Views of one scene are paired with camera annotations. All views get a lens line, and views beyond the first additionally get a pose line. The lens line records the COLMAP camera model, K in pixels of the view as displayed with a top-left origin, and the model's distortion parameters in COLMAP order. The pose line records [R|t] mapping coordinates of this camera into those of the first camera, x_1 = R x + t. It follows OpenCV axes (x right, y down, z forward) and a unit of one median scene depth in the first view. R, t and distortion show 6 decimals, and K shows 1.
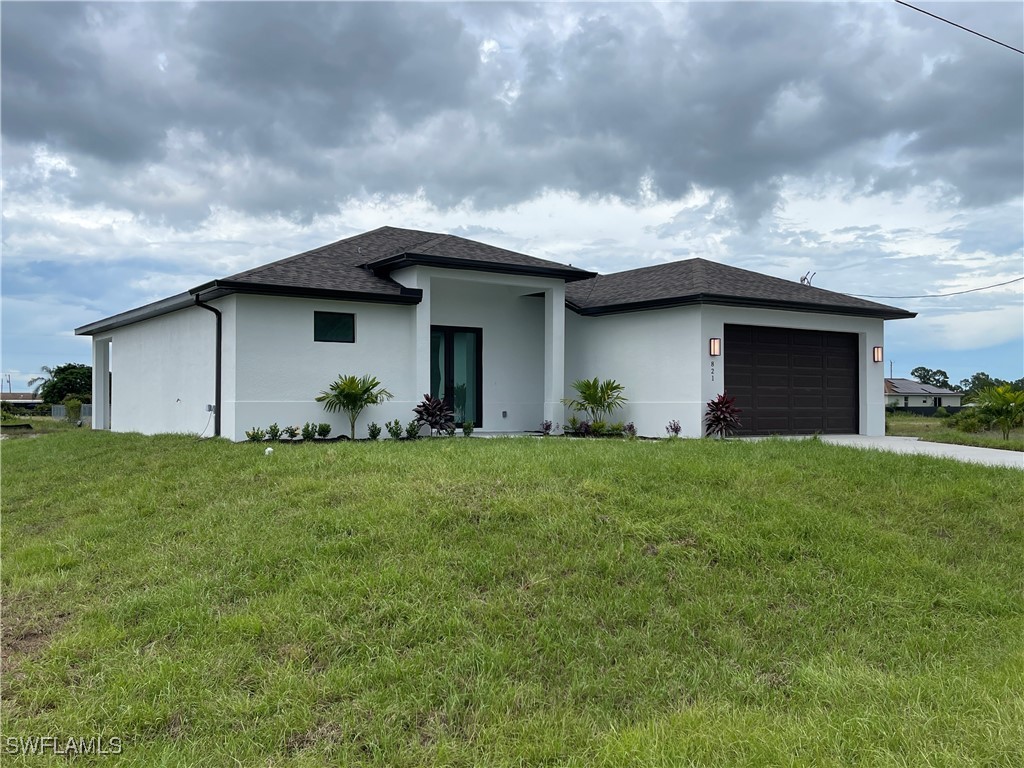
lens RADIAL K [[942.3, 0, 512.0], [0, 942.3, 384.0], [0, 0, 1]] dist [0.005848, 0.005270]
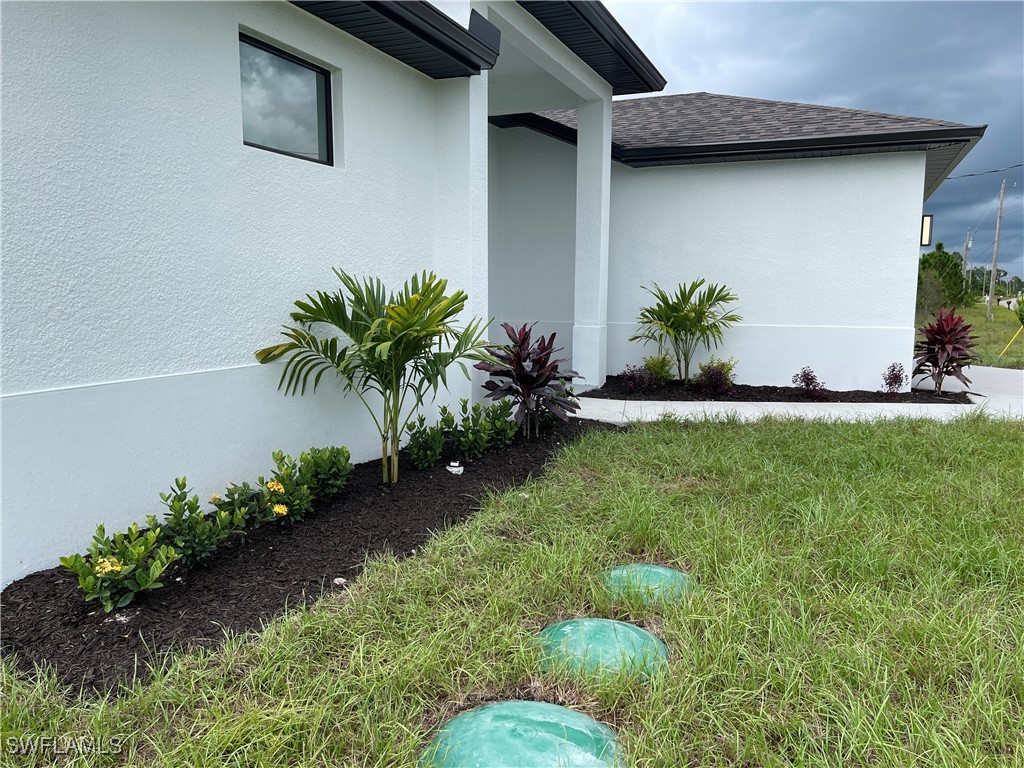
lens RADIAL K [[760.0, 0, 512.0], [0, 760.0, 384.0], [0, 0, 1]] dist [0.011835, -0.003314]
pose [[0.850669, -0.063430, 0.521861, -0.255662], [-0.016003, 0.989109, 0.146309, -0.010924], [-0.525458, -0.132812, 0.840390, 0.737618]]
